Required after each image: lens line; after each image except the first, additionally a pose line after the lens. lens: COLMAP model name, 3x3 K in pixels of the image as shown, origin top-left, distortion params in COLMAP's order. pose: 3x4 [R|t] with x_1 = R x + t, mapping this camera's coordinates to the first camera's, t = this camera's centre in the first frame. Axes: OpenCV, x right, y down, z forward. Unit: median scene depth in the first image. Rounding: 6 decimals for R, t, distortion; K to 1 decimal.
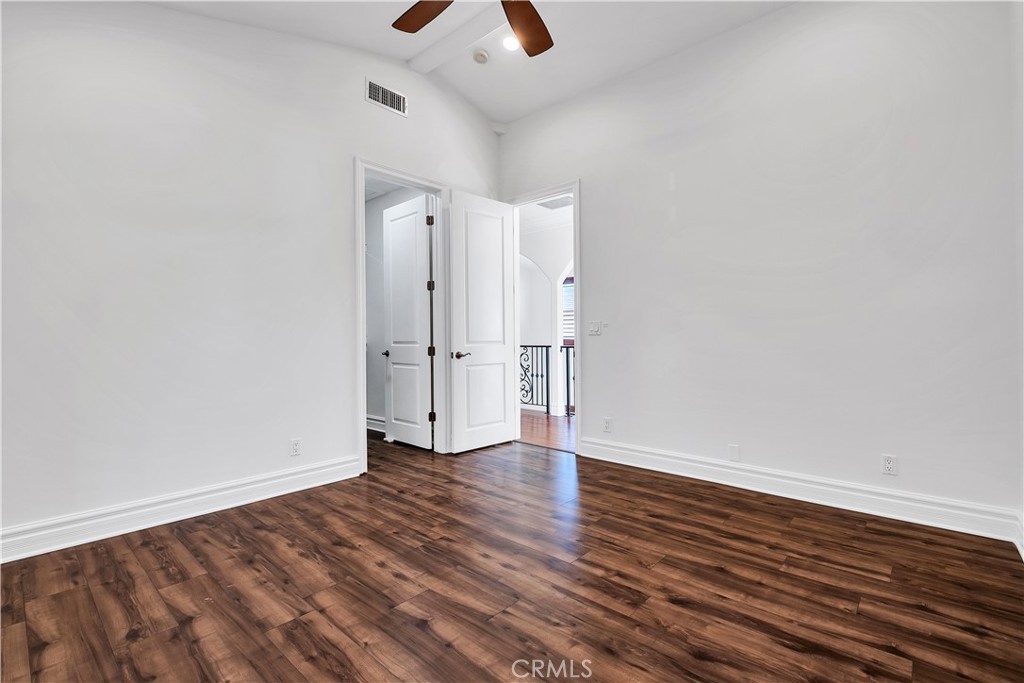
lens RADIAL K [[453.8, 0, 512.7], [0, 453.8, 339.8], [0, 0, 1]] dist [-0.003362, -0.000933]
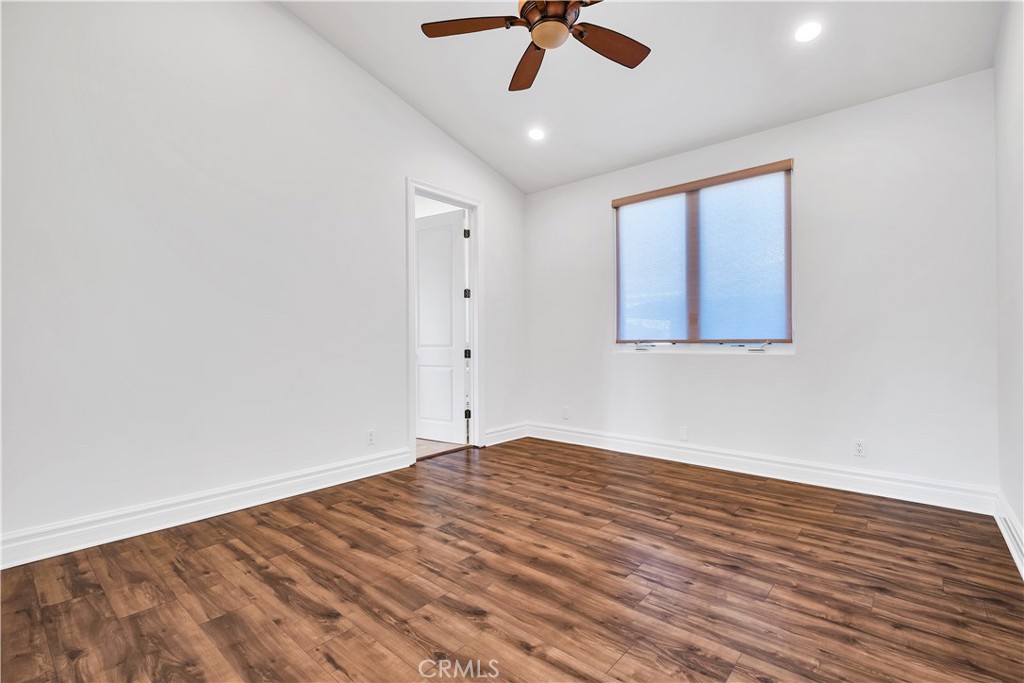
lens RADIAL K [[453.8, 0, 512.1], [0, 453.8, 340.9], [0, 0, 1]] dist [-0.003362, -0.000933]
pose [[-0.999804, 0.011261, -0.016298, 0.073400], [0.011207, 0.999931, 0.003410, -0.010123], [0.016335, 0.003226, -0.999861, 2.100160]]
